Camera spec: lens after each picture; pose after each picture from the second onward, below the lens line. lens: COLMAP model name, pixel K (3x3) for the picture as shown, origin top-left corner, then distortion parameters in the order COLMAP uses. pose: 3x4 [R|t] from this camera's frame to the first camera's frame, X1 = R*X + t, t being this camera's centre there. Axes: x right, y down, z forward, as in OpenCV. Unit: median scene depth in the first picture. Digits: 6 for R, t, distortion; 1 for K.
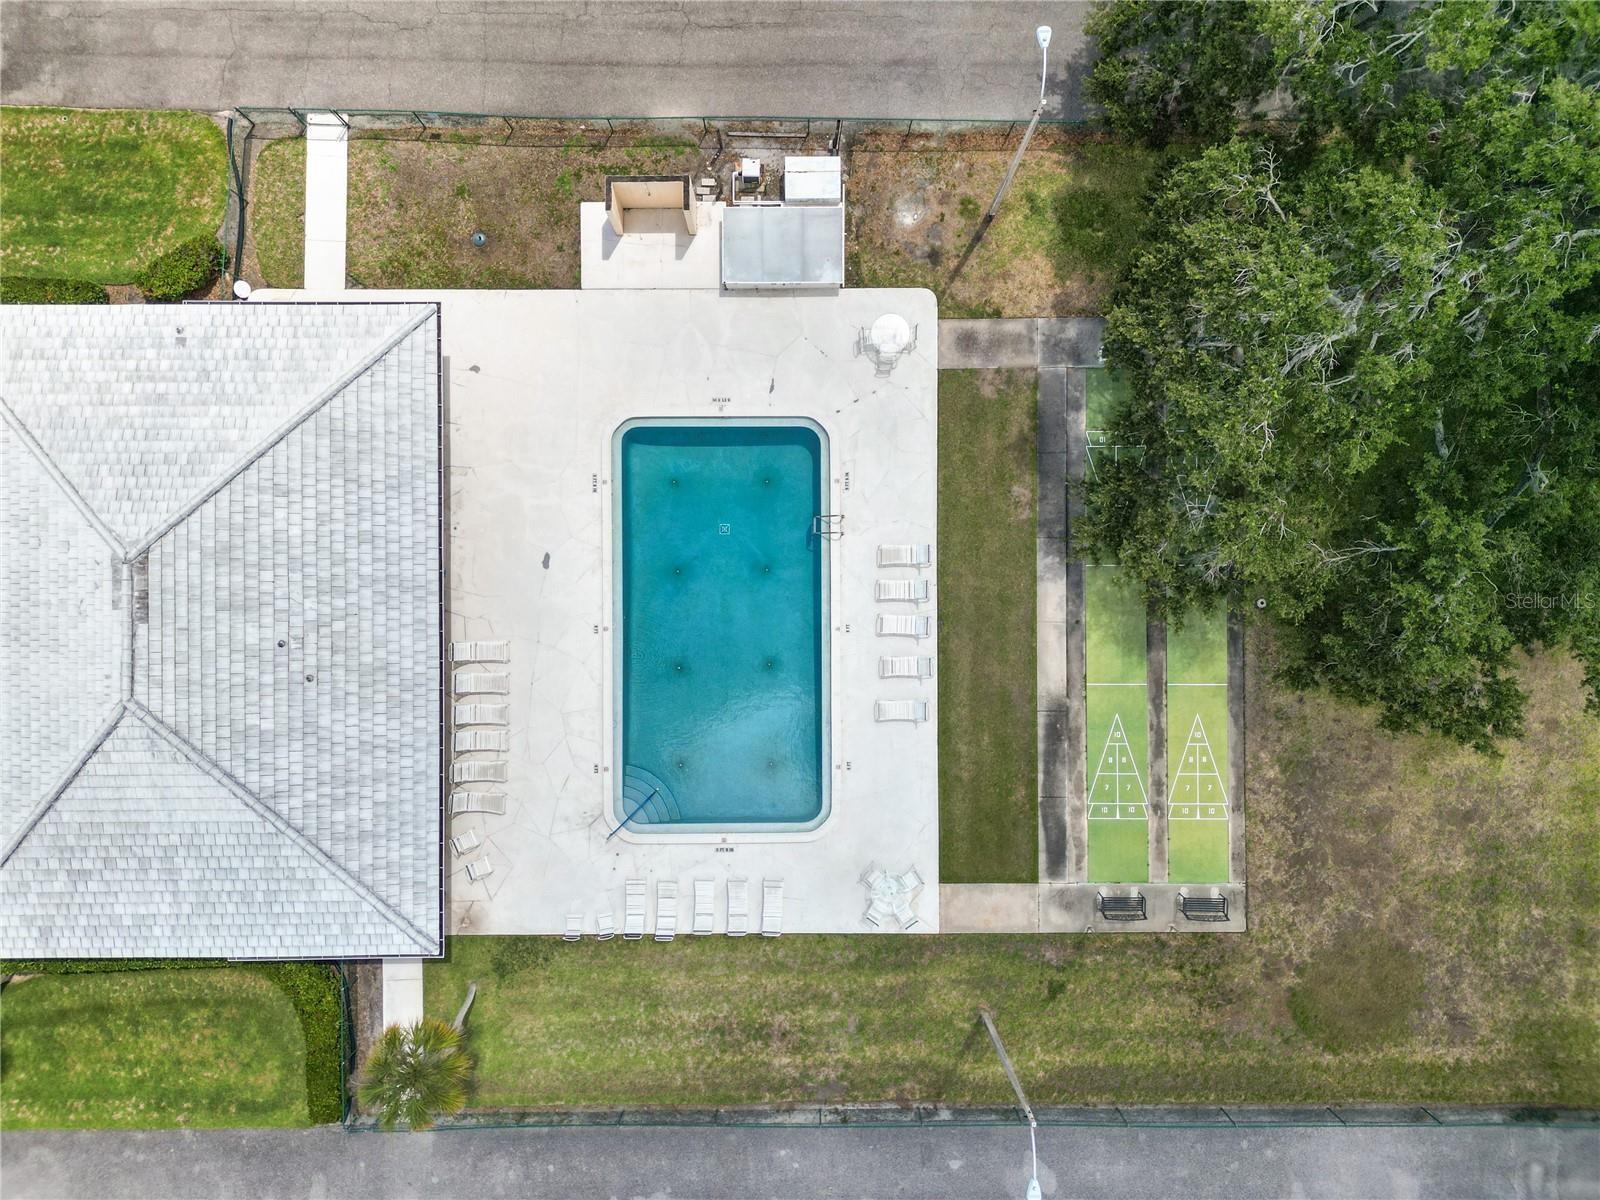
lens RADIAL K [[1106.8, 0, 793.8], [0, 1106.8, 602.9], [0, 0, 1]] dist [0.074341, -0.090019]
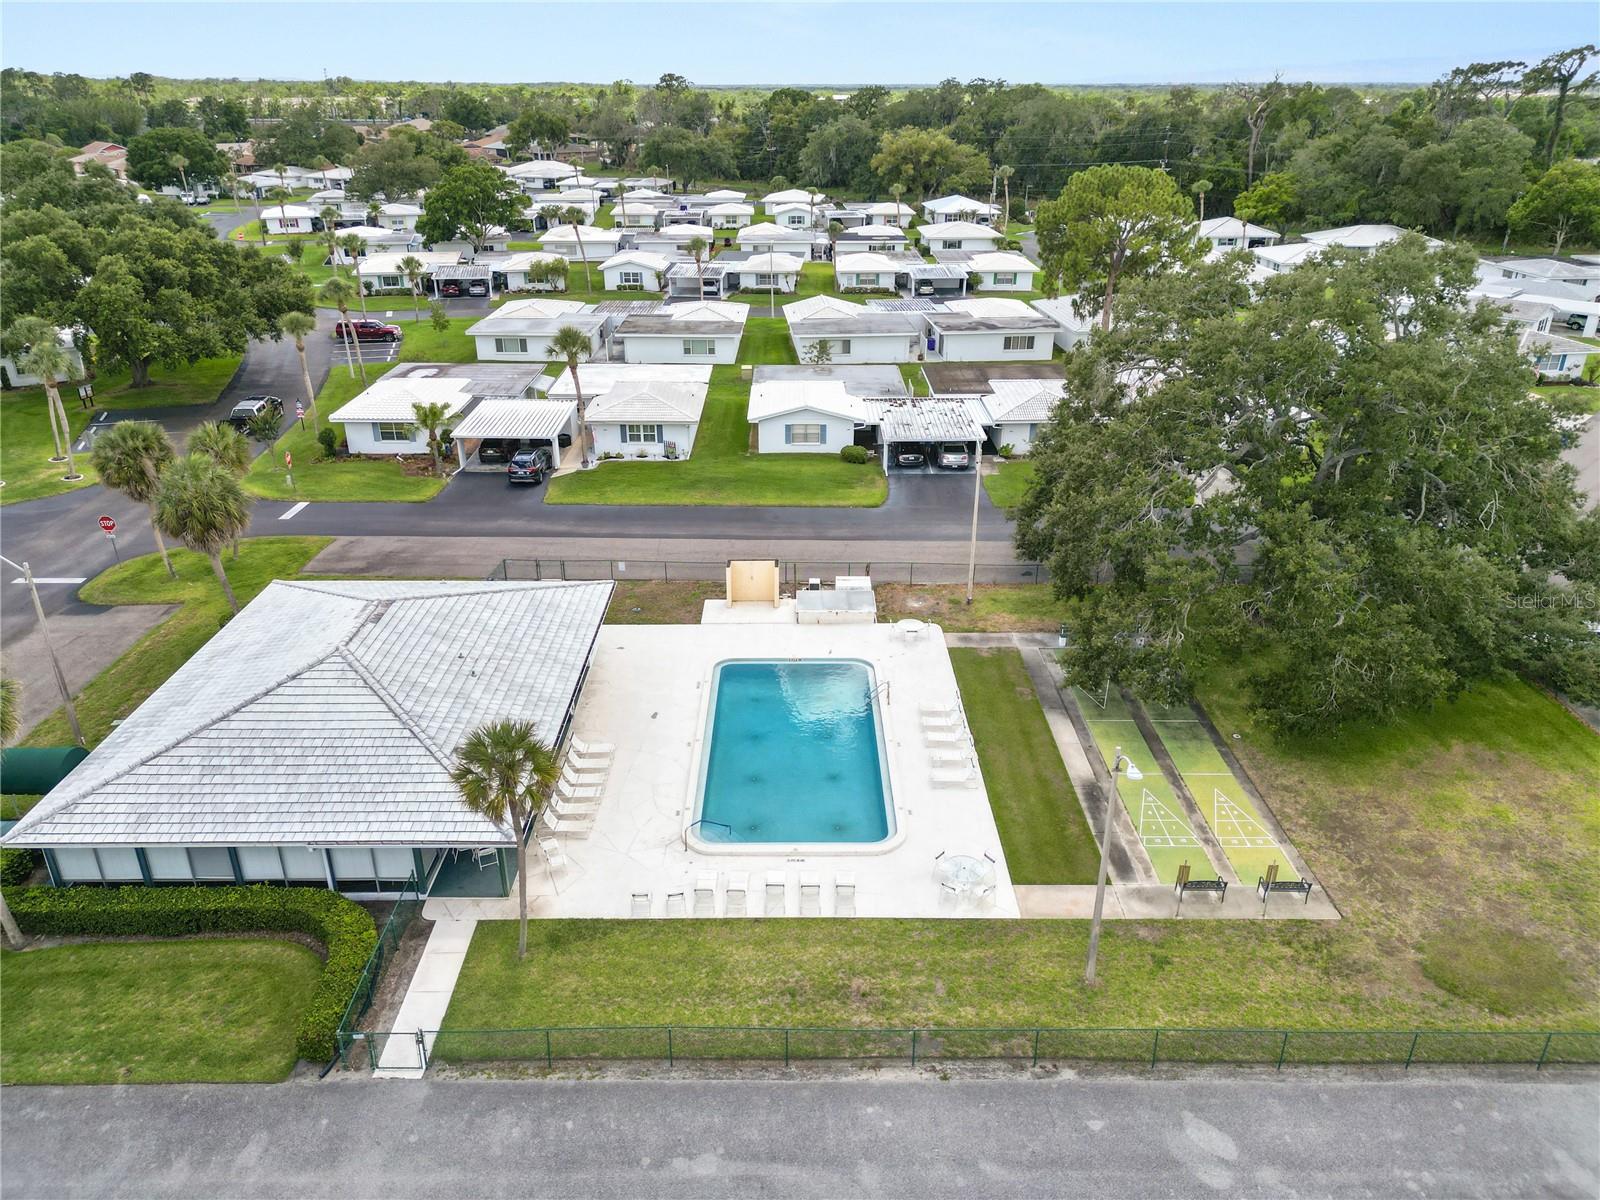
lens RADIAL K [[1106.8, 0, 793.8], [0, 1106.8, 602.9], [0, 0, 1]] dist [0.074341, -0.090019]
pose [[0.999982, 0.005234, -0.002794, -0.062641], [-0.004757, 0.425916, -0.904750, 1.045092], [-0.003545, 0.904748, 0.425933, 0.350112]]
